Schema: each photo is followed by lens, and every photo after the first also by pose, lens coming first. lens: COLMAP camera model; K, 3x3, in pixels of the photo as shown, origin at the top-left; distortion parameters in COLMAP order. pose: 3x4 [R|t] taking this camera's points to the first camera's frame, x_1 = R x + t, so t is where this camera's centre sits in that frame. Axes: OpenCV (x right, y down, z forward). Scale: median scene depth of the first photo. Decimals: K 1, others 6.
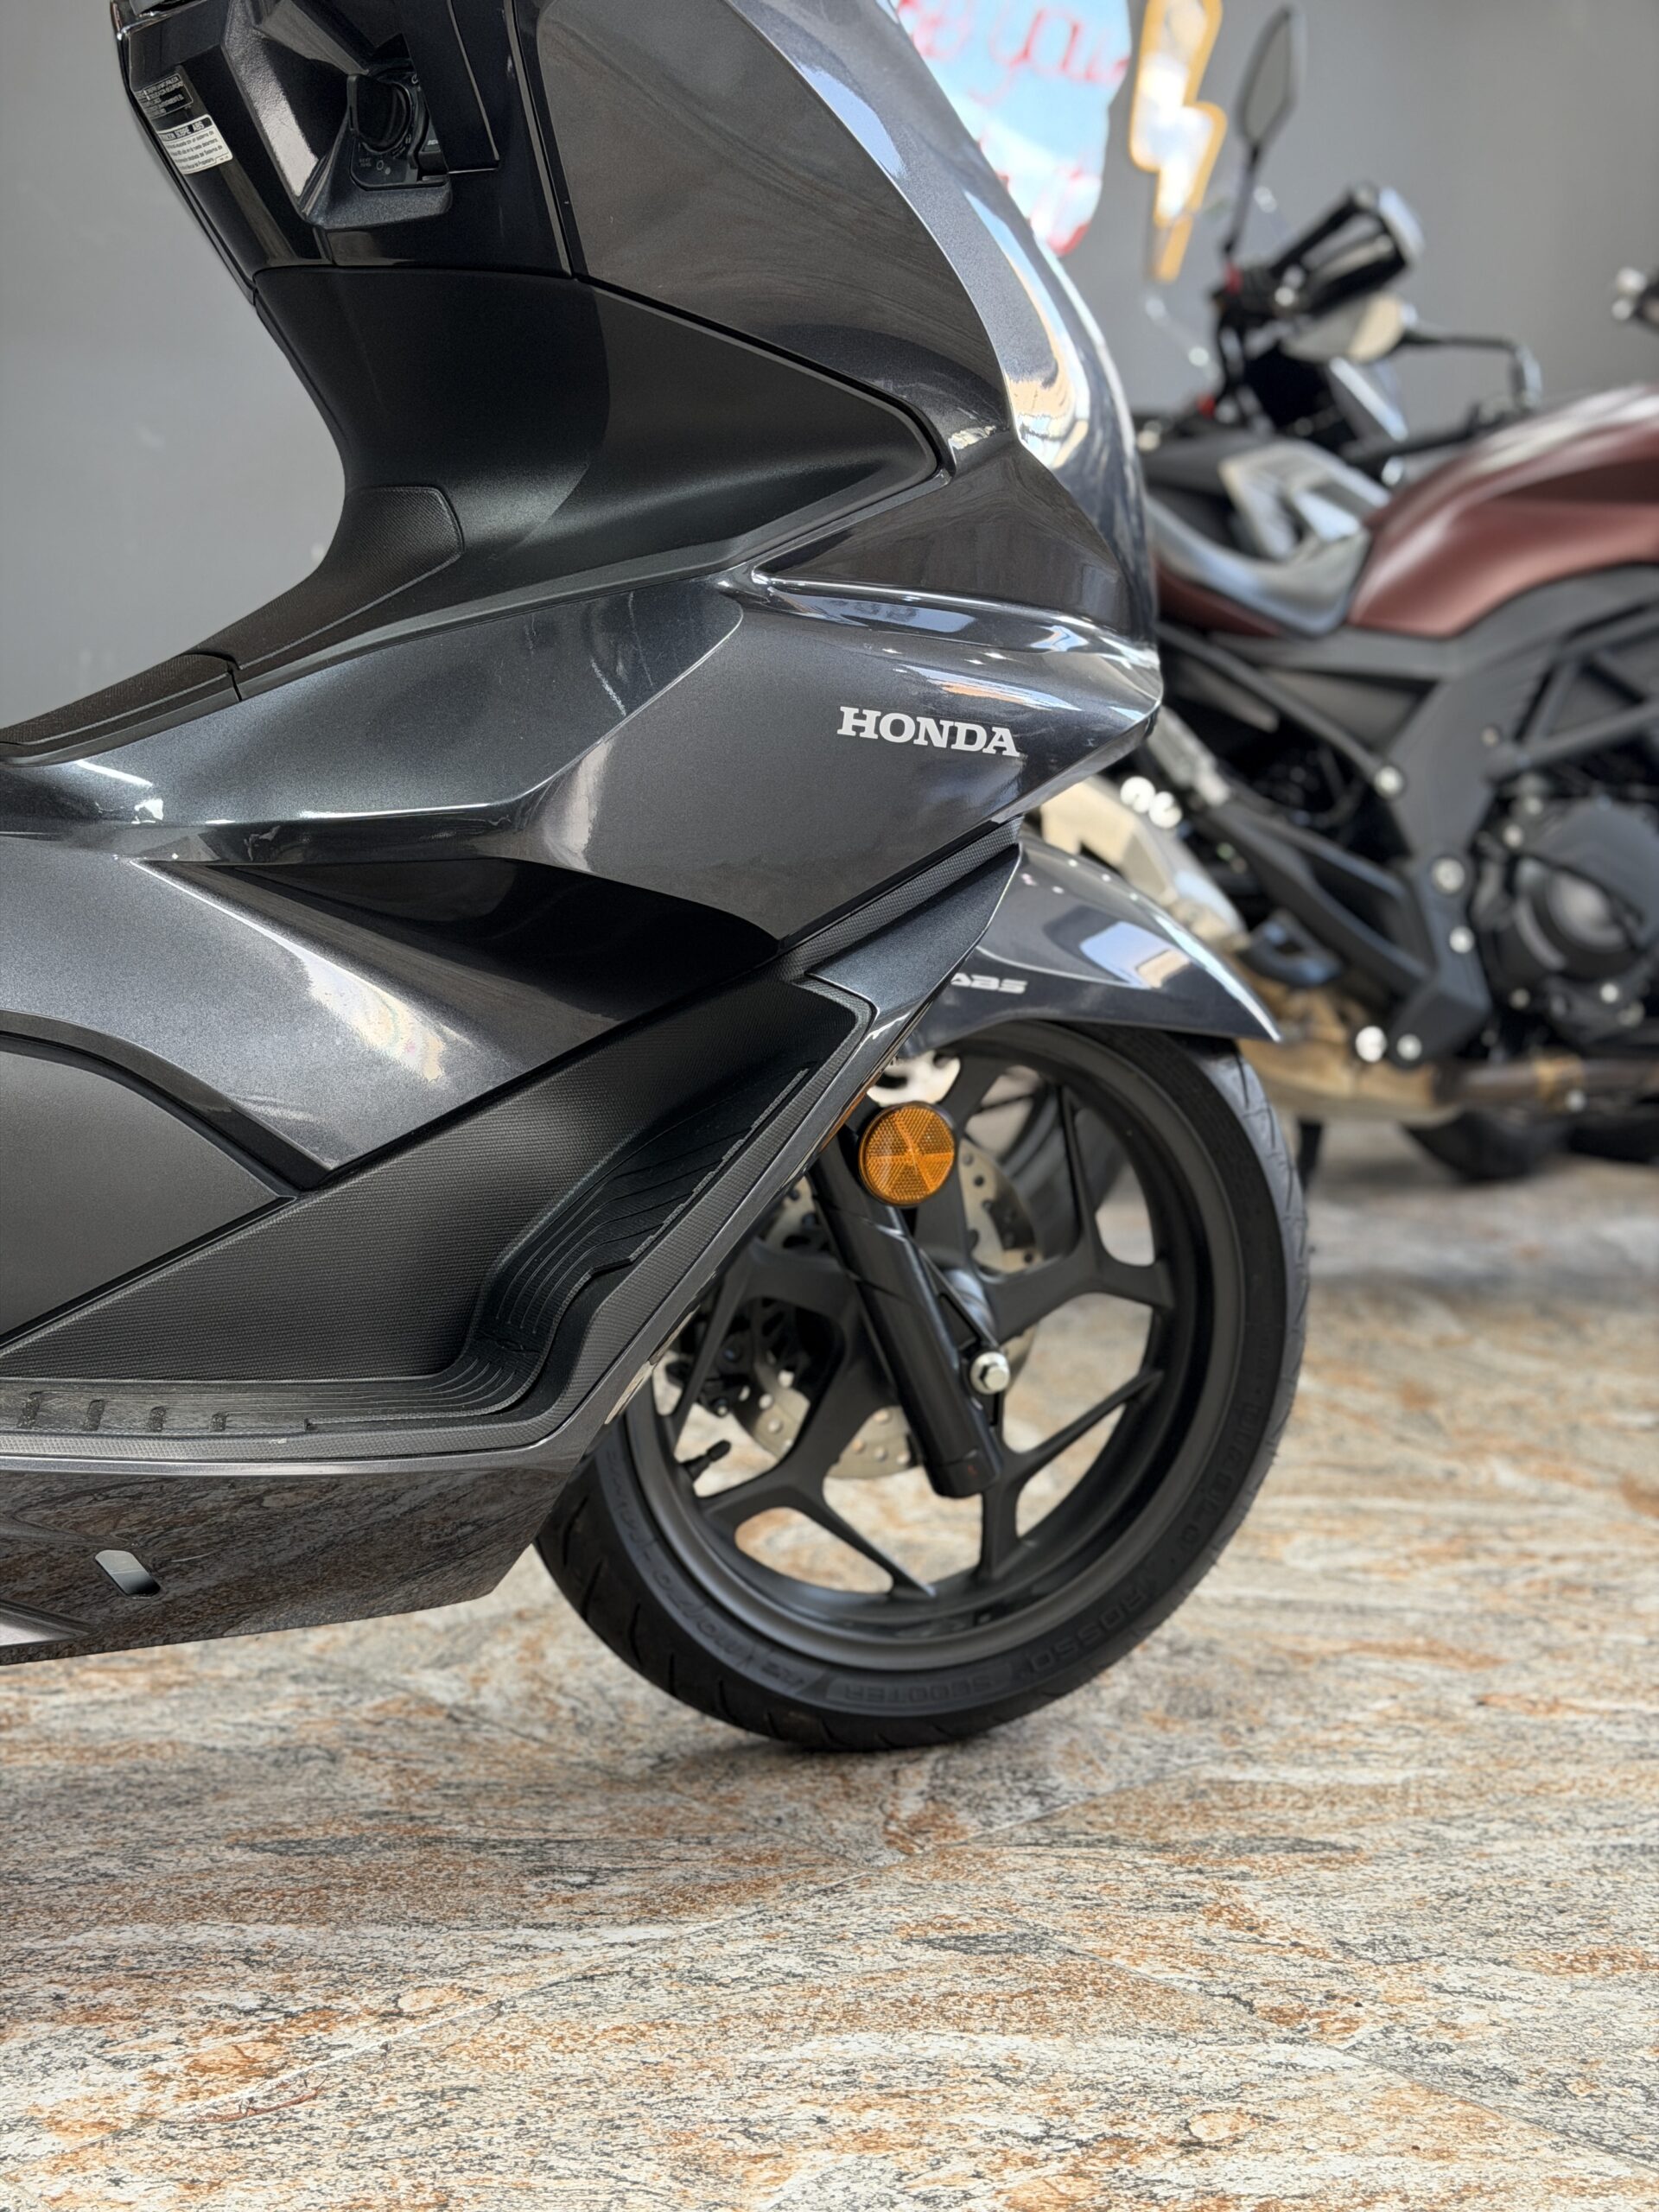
lens RADIAL K [[3076.8, 0, 776.5], [0, 3076.8, 1102.5], [0, 0, 1]] dist [0.130824, -0.171946]
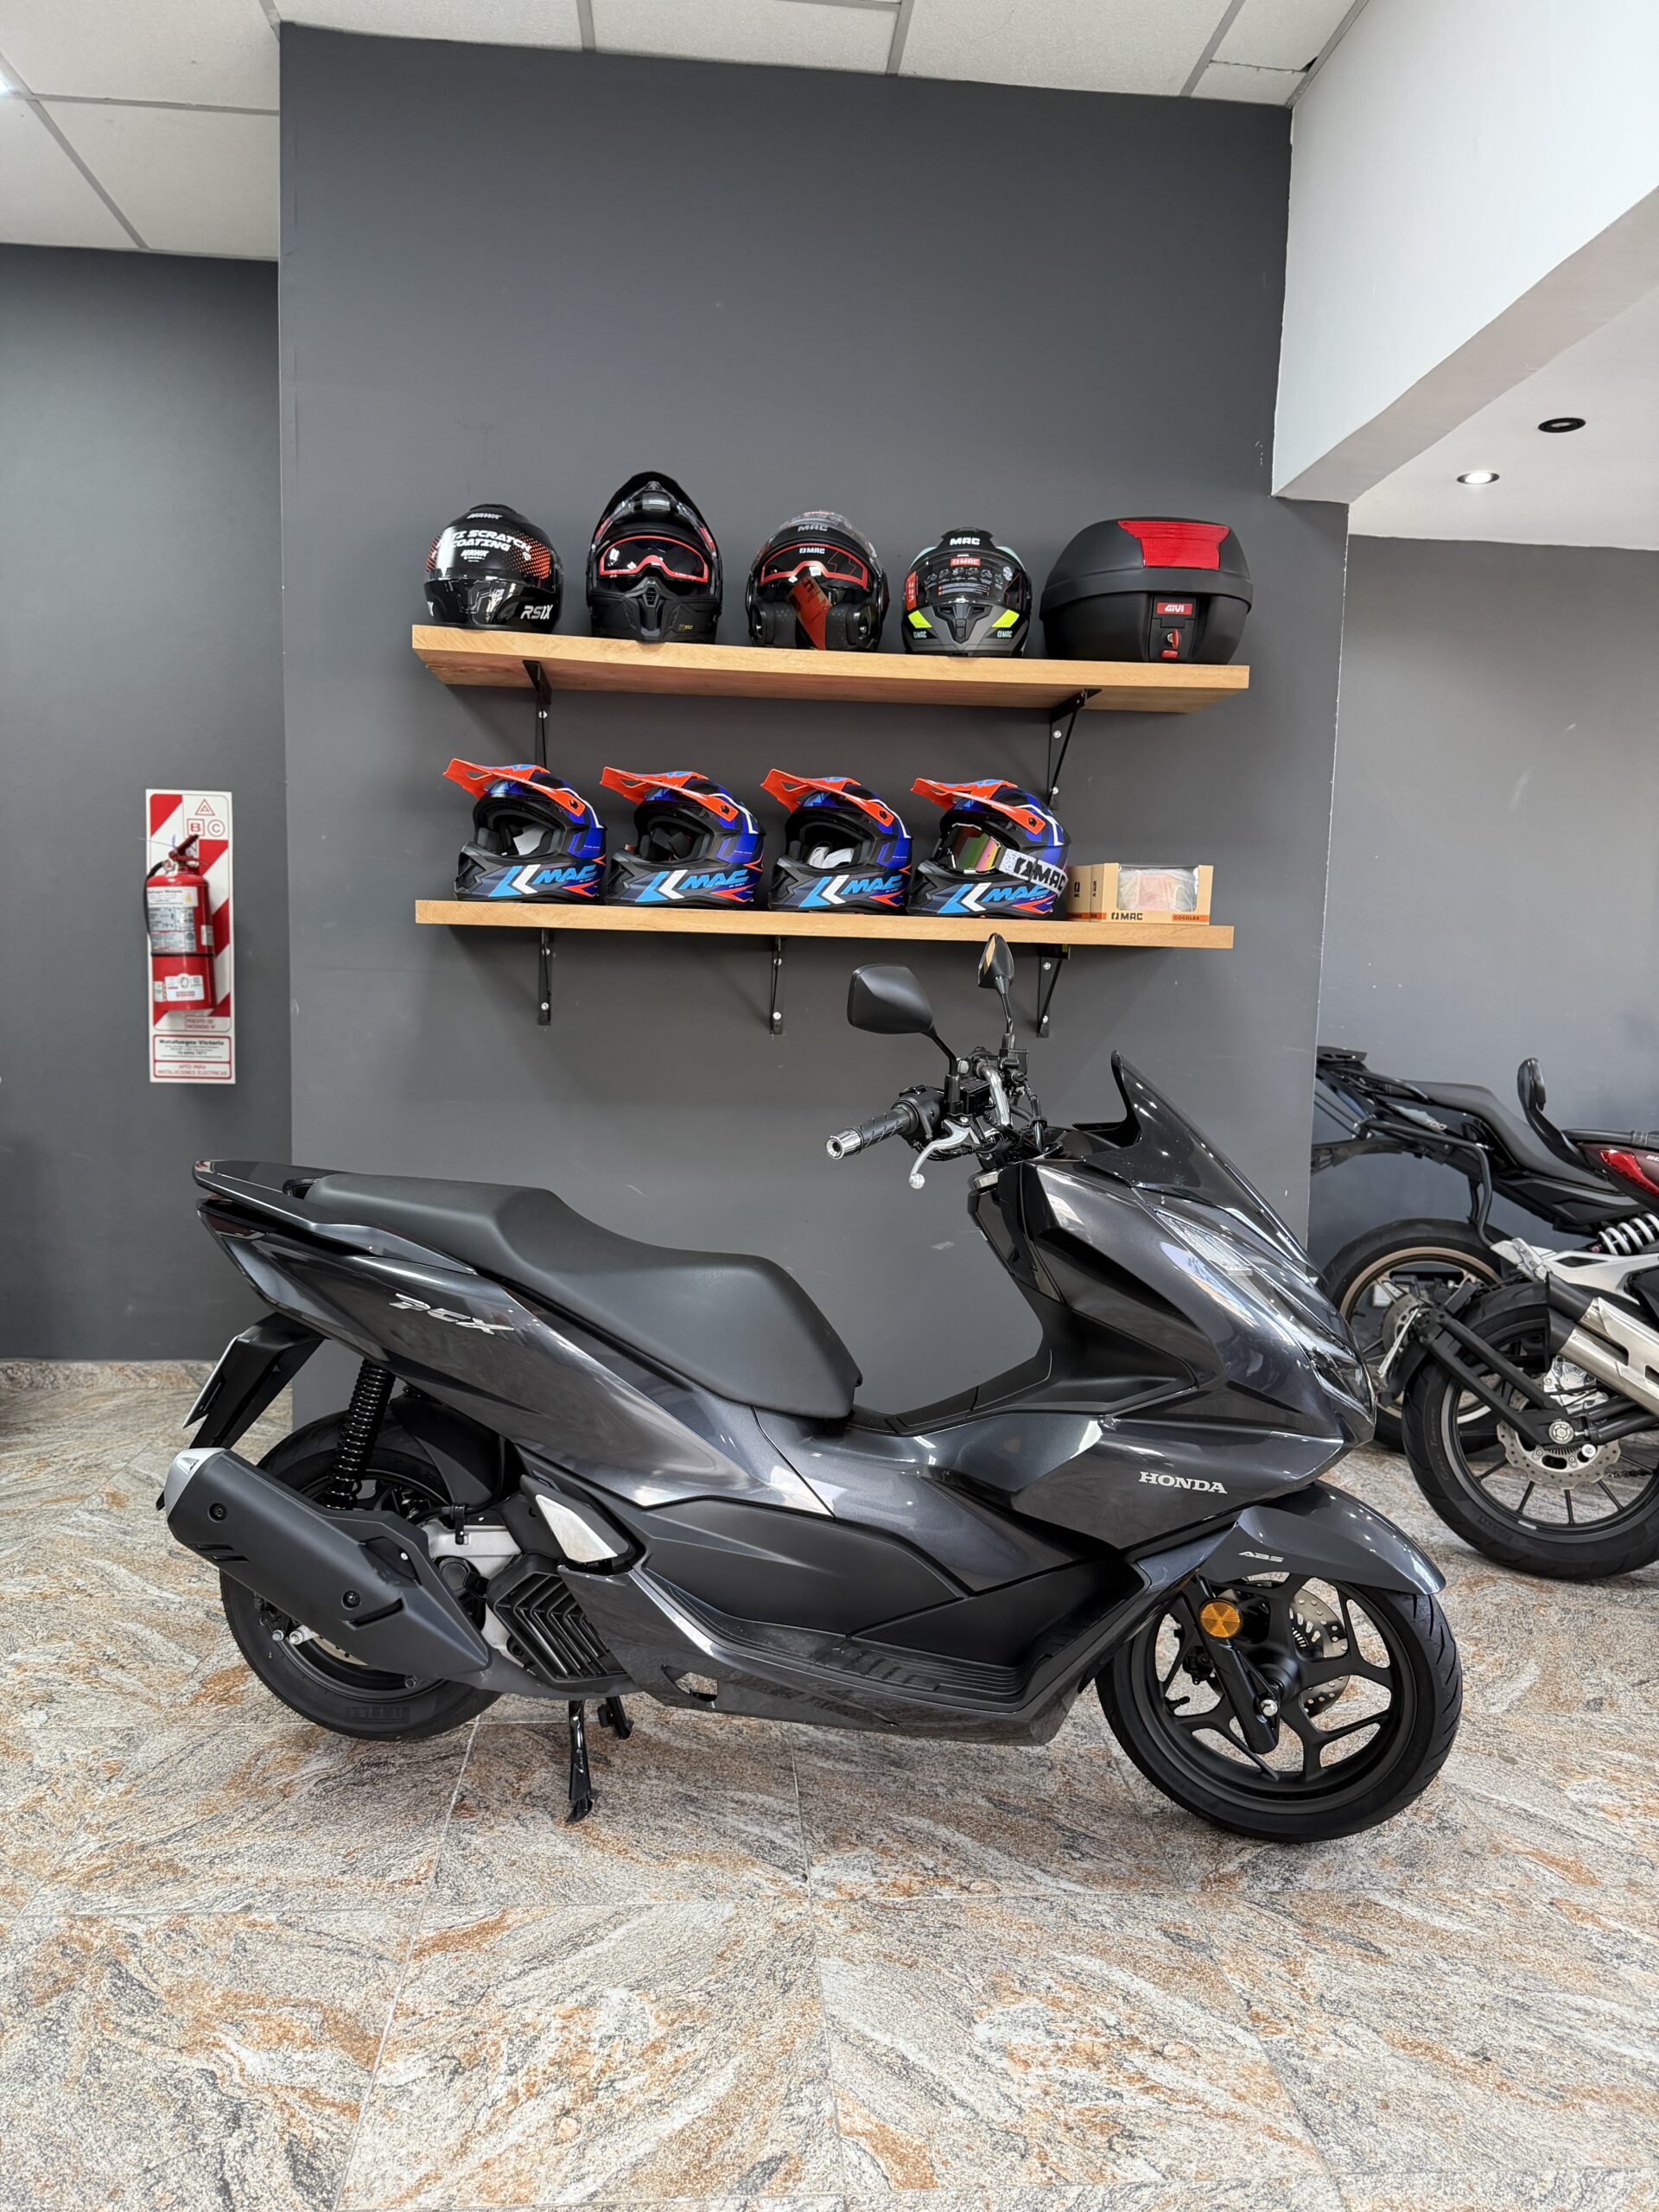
lens RADIAL K [[1531.6, 0, 829.5], [0, 1531.6, 1106.0], [0, 0, 1]] dist [0.003400, -0.003829]
pose [[0.775194, 0.052582, -0.629531, 0.608921], [-0.086046, 0.996031, -0.022762, -0.374084], [0.625836, 0.071813, 0.776642, -0.242458]]
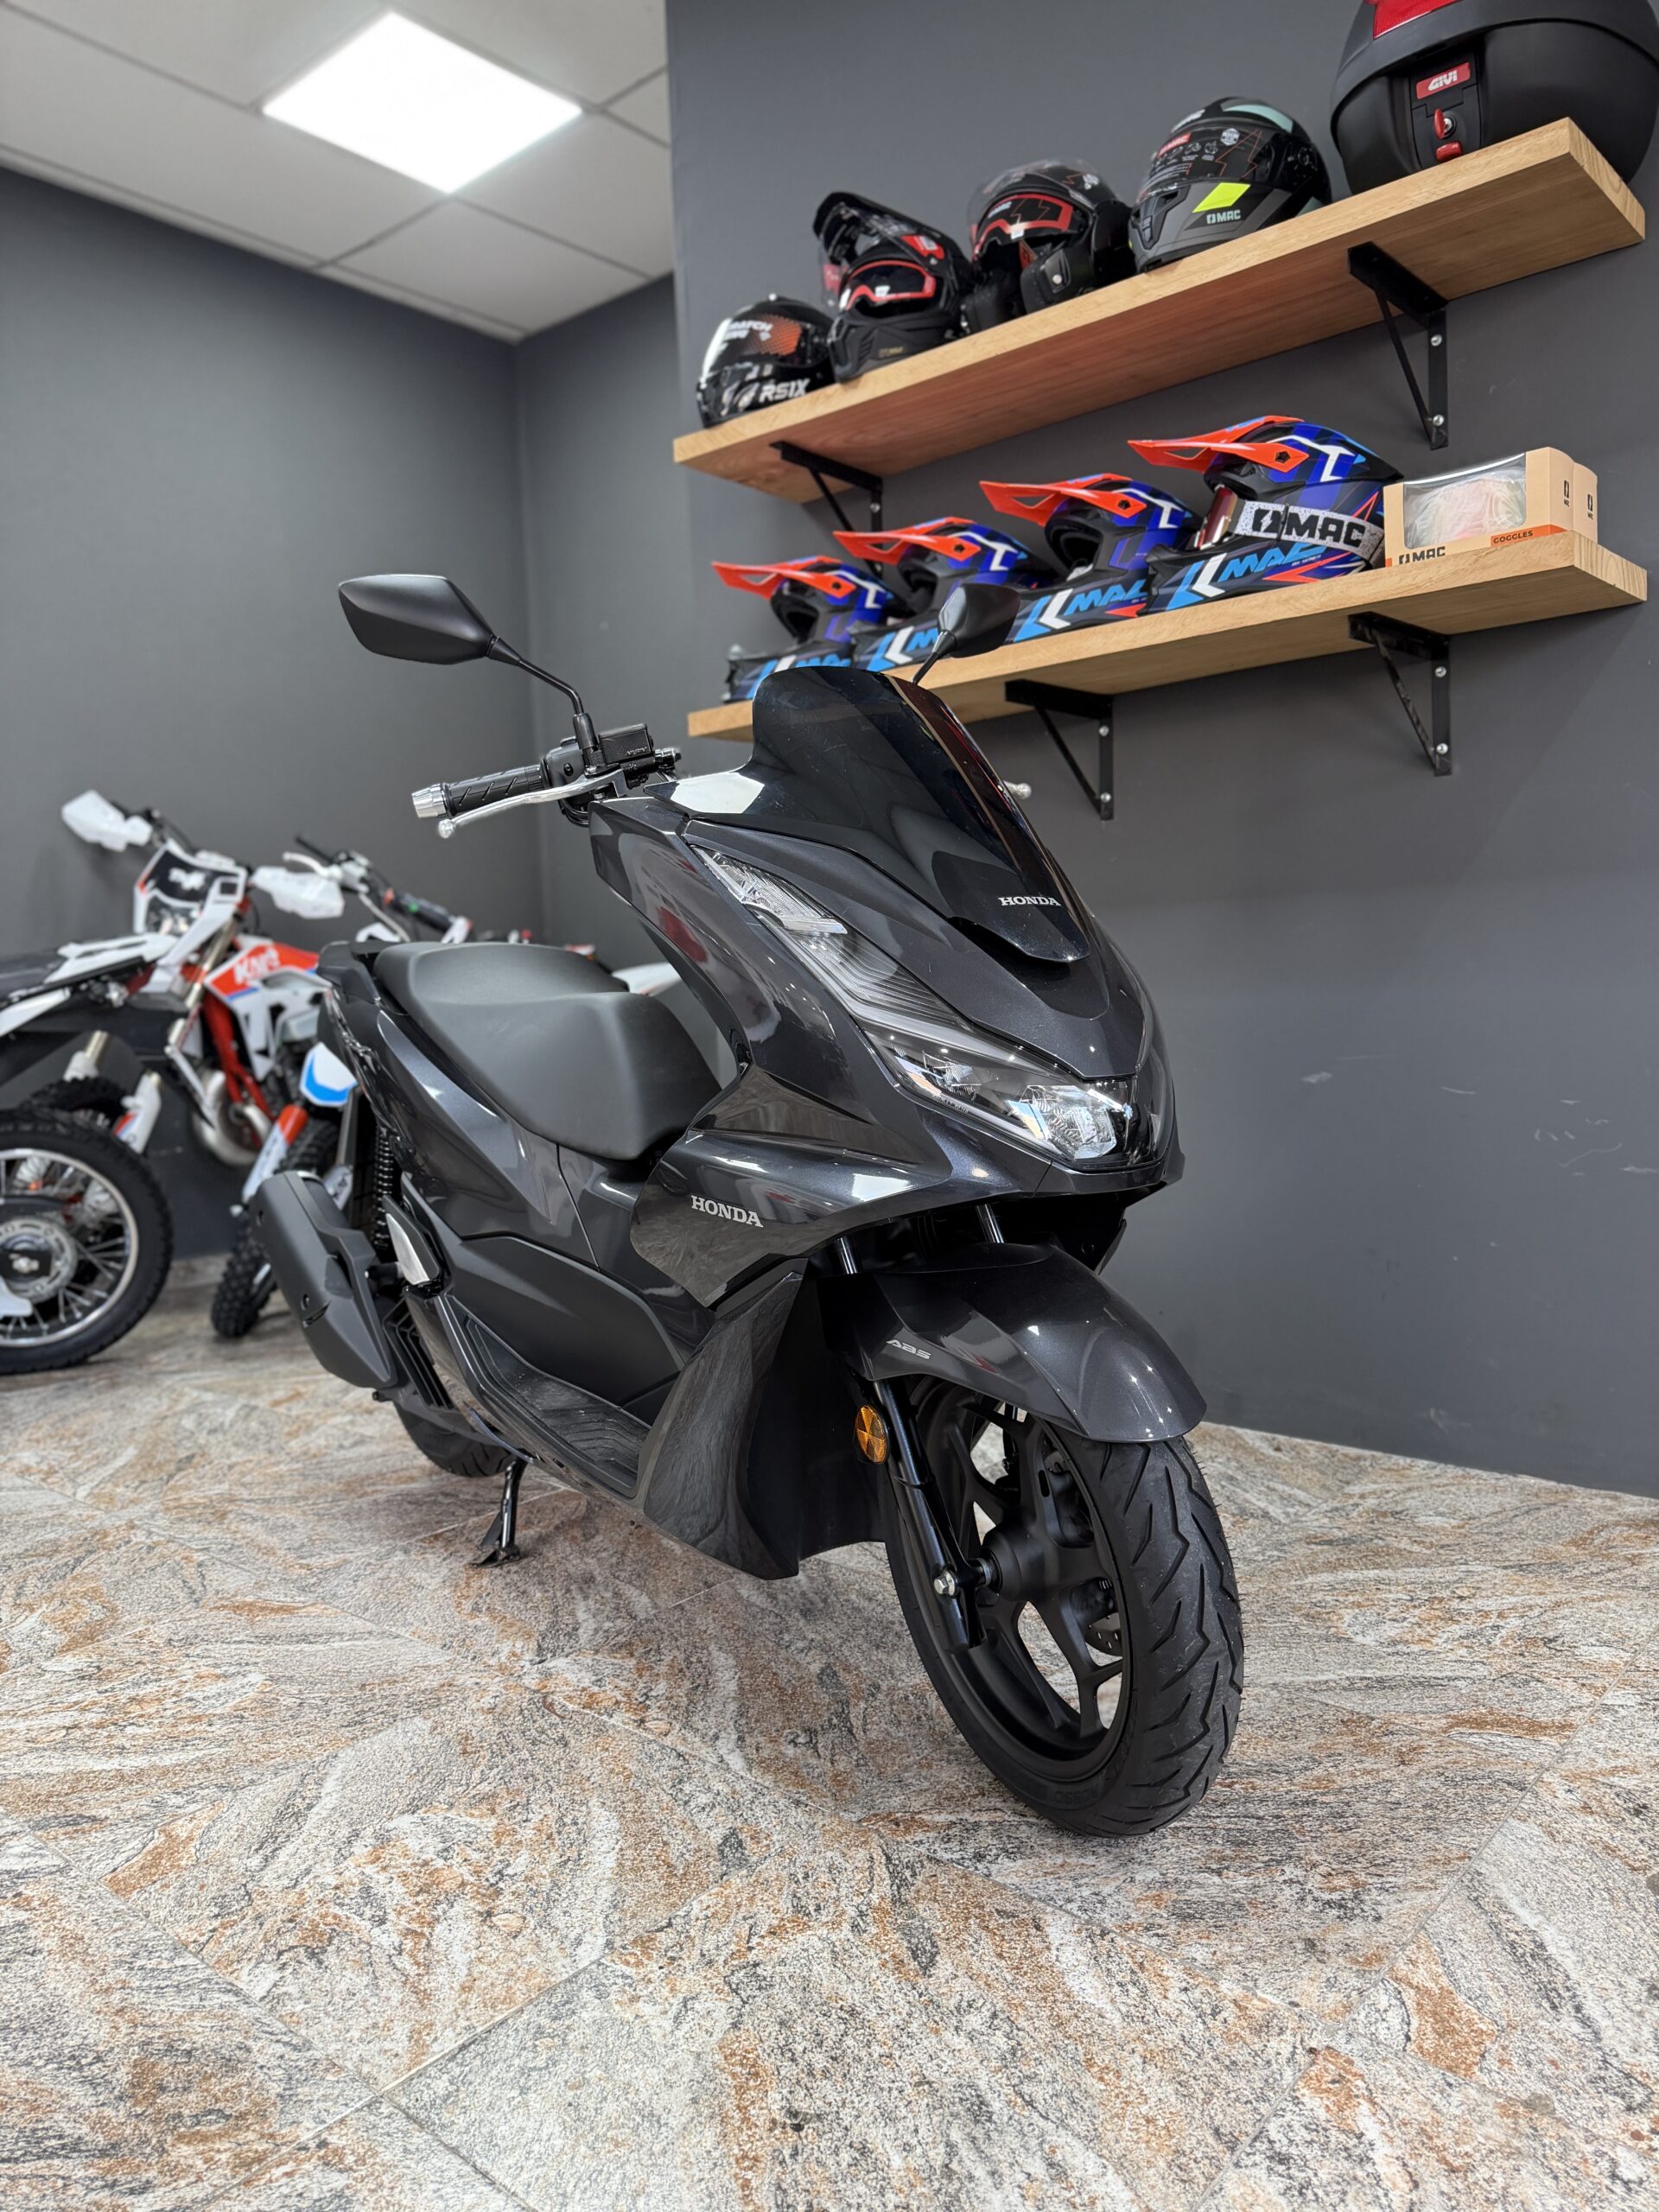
lens RADIAL K [[1559.8, 0, 829.9], [0, 1559.8, 1090.3], [0, 0, 1]] dist [0.003434, -0.004573]
pose [[0.098406, 0.038160, -0.994414, 0.994365], [-0.078881, 0.996419, 0.030431, -0.221907], [0.992015, 0.075446, 0.101064, 0.922052]]
